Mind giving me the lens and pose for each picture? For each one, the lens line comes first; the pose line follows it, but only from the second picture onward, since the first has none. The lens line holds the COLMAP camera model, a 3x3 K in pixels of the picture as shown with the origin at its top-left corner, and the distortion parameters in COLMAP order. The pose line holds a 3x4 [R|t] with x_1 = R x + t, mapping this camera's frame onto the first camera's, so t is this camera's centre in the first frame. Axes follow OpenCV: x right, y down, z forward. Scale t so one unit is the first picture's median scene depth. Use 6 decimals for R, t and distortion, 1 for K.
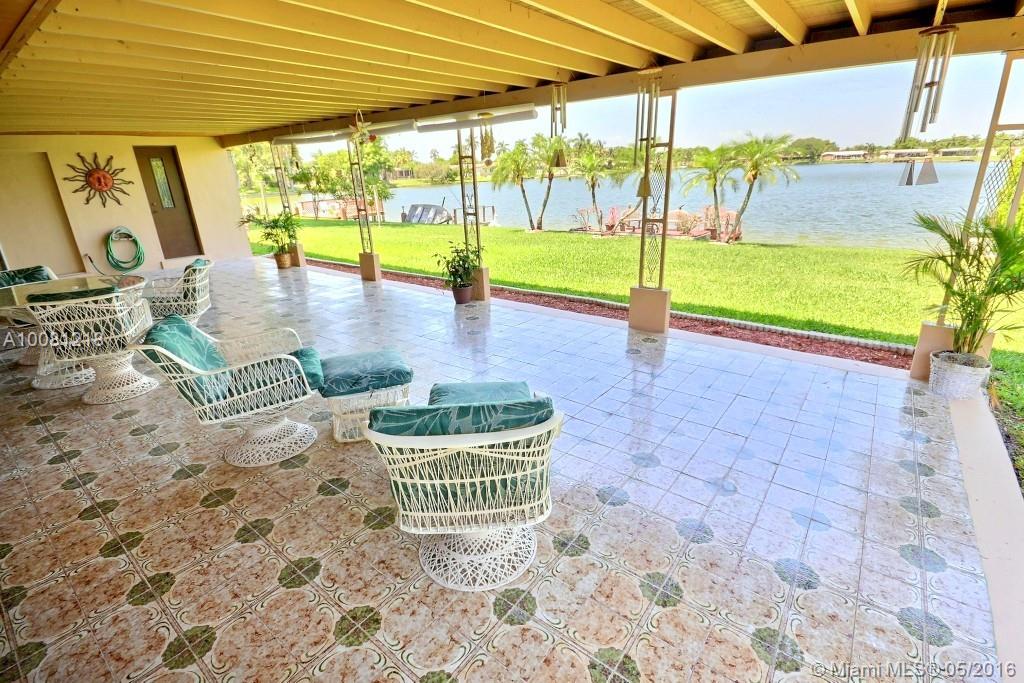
lens RADIAL K [[450.5, 0, 514.7], [0, 450.5, 339.8], [0, 0, 1]] dist [0.007190, -0.007820]
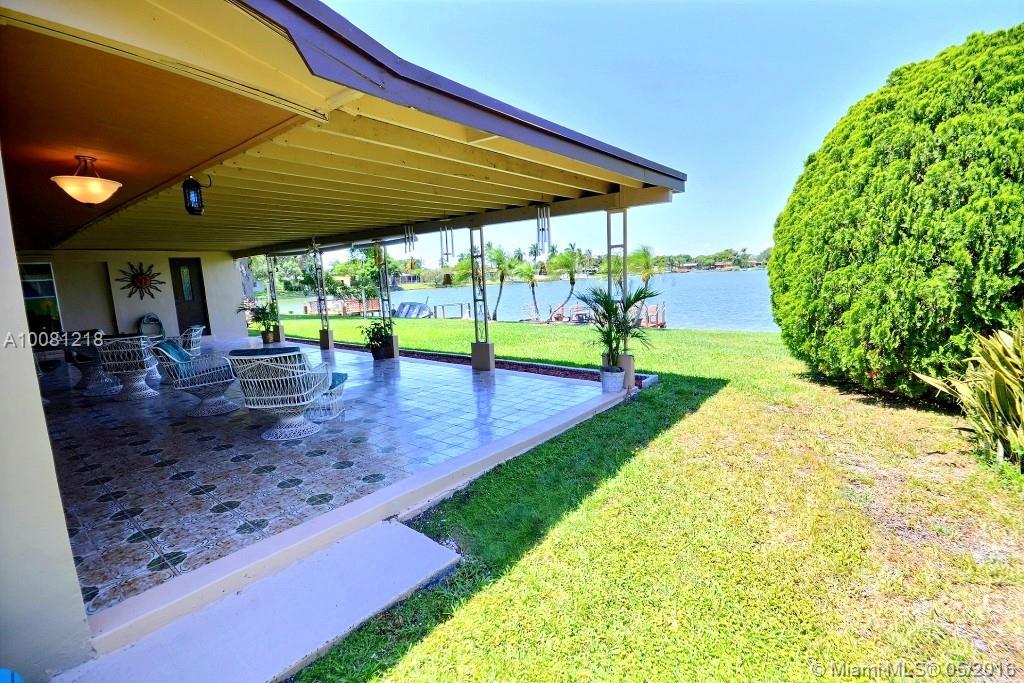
lens RADIAL K [[442.9, 0, 518.2], [0, 442.9, 345.1], [0, 0, 1]] dist [0.000013, -0.000712]
pose [[0.999942, -0.003801, -0.010060, 0.256938], [0.001688, 0.979320, -0.202312, 0.118735], [0.010621, 0.202283, 0.979270, -0.288250]]
